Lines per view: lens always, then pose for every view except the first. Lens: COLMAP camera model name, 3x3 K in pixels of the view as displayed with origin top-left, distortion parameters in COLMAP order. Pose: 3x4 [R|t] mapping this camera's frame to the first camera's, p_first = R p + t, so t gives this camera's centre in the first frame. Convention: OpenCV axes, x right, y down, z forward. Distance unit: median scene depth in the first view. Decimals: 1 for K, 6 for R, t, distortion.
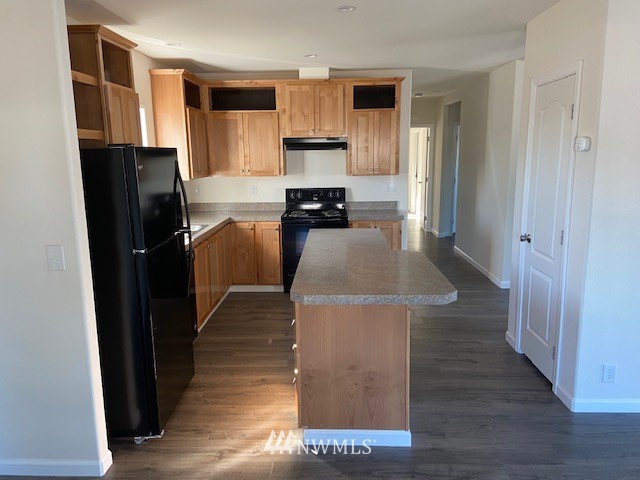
lens RADIAL K [[484.8, 0, 322.8], [0, 484.8, 239.3], [0, 0, 1]] dist [0.070883, -0.050118]
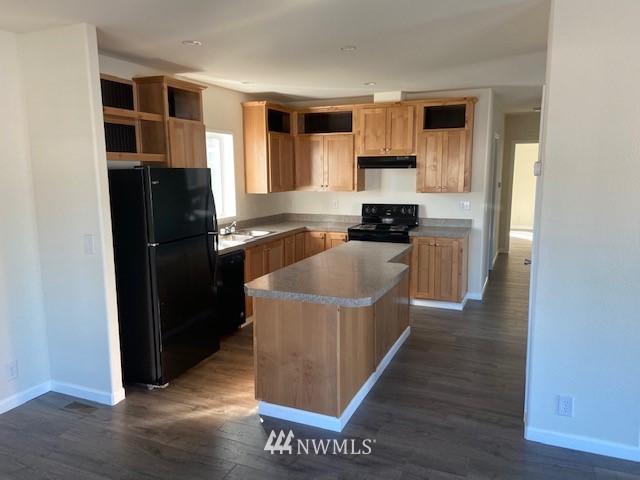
lens RADIAL K [[484.8, 0, 320.1], [0, 484.8, 240.9], [0, 0, 1]] dist [0.070883, -0.050118]
pose [[0.930353, 0.061928, -0.361398, 0.292628], [-0.071124, 0.997393, -0.012186, -0.001187], [0.359701, 0.037041, 0.932332, -0.048270]]
